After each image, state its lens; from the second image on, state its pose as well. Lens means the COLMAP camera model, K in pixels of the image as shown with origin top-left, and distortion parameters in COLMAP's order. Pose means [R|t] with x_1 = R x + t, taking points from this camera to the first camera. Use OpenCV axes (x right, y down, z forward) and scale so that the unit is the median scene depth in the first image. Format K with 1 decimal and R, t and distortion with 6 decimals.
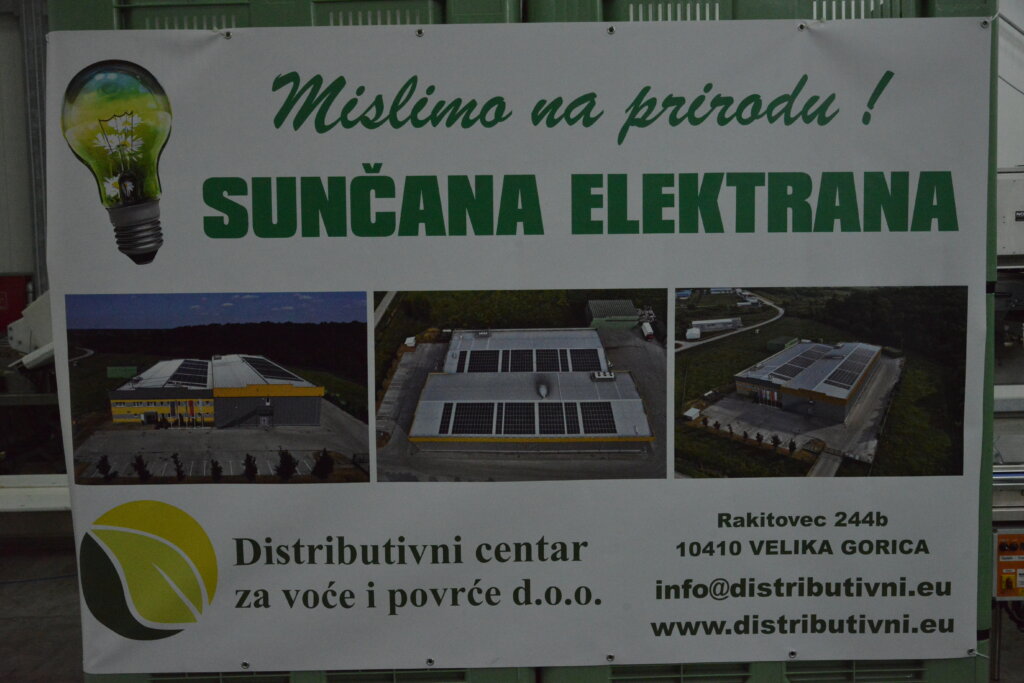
lens RADIAL K [[1085.7, 0, 480.4], [0, 1085.7, 344.7], [0, 0, 1]] dist [-0.030048, 0.000000]
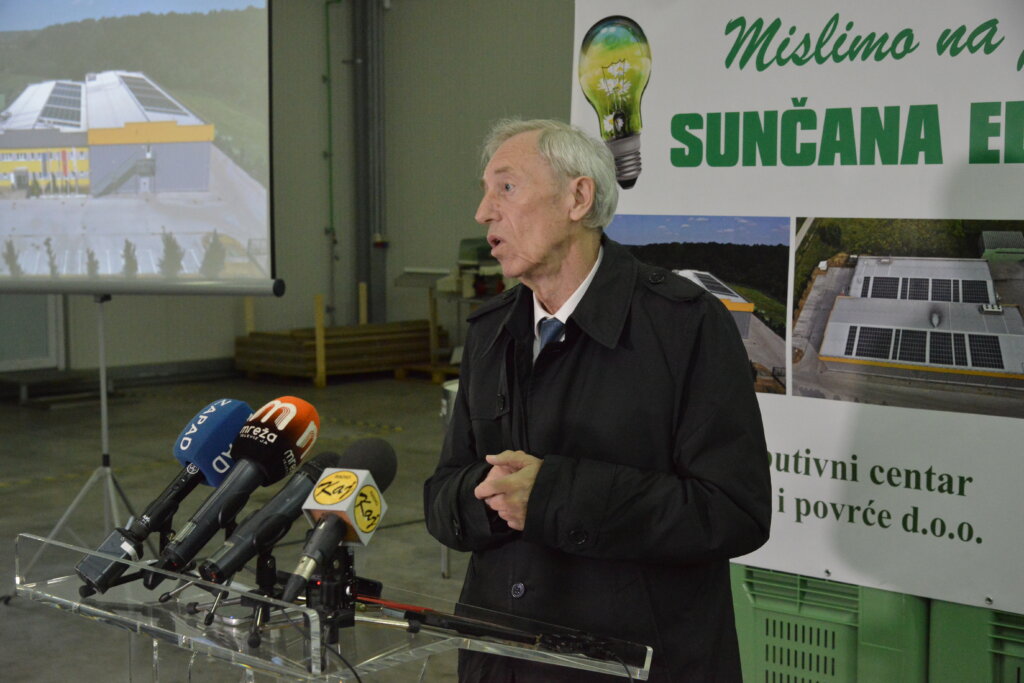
lens RADIAL K [[1570.4, 0, 514.2], [0, 1570.4, 350.5], [0, 0, 1]] dist [-0.016049, 0.000000]
pose [[0.737715, 0.078343, -0.670551, 0.749432], [-0.063432, 0.996894, 0.046685, 0.027718], [0.672126, 0.008094, 0.740393, -0.336722]]
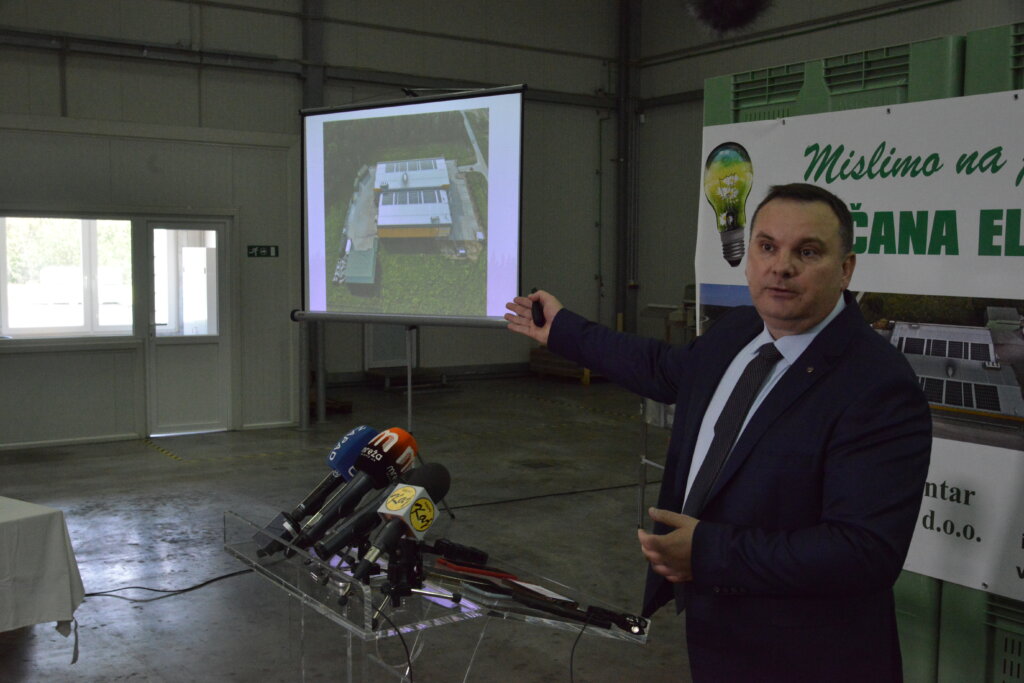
lens RADIAL K [[1085.7, 0, 517.9], [0, 1085.7, 351.9], [0, 0, 1]] dist [-0.030048, 0.000000]
pose [[0.582234, 0.095474, -0.807396, 0.824103], [-0.082392, 0.994897, 0.058230, -0.015665], [0.808836, 0.032619, 0.587129, -0.213312]]
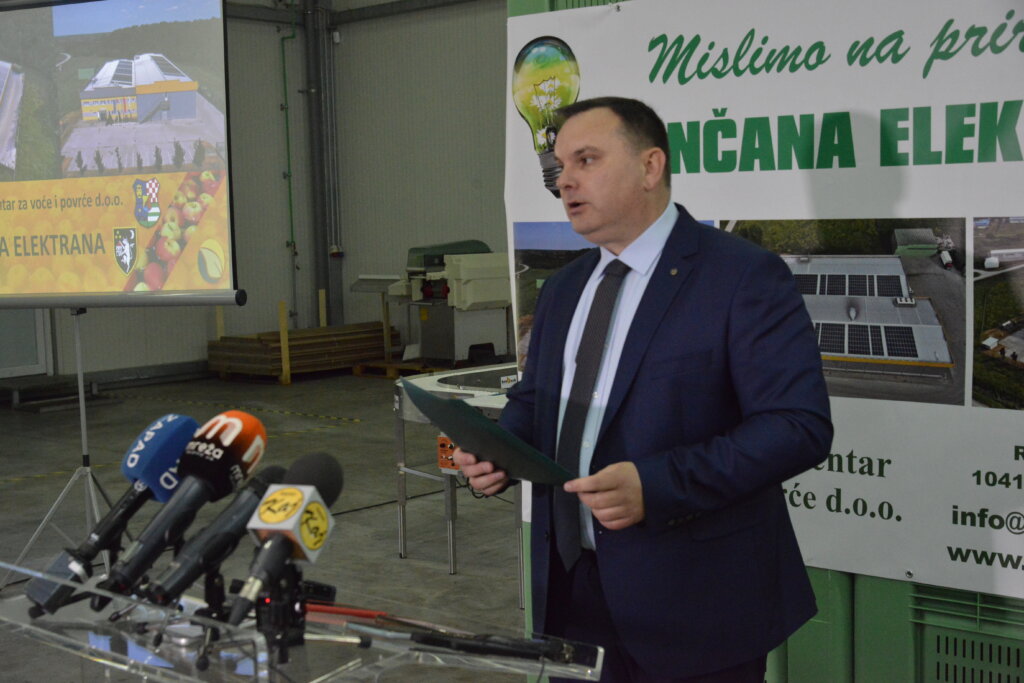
lens RADIAL K [[1390.2, 0, 509.3], [0, 1390.2, 347.7], [0, 0, 1]] dist [-0.029075, 0.000000]
pose [[0.763043, 0.059014, -0.643648, 0.687324], [-0.037591, 0.998189, 0.046957, 0.024848], [0.645253, -0.011635, 0.763880, -0.267586]]
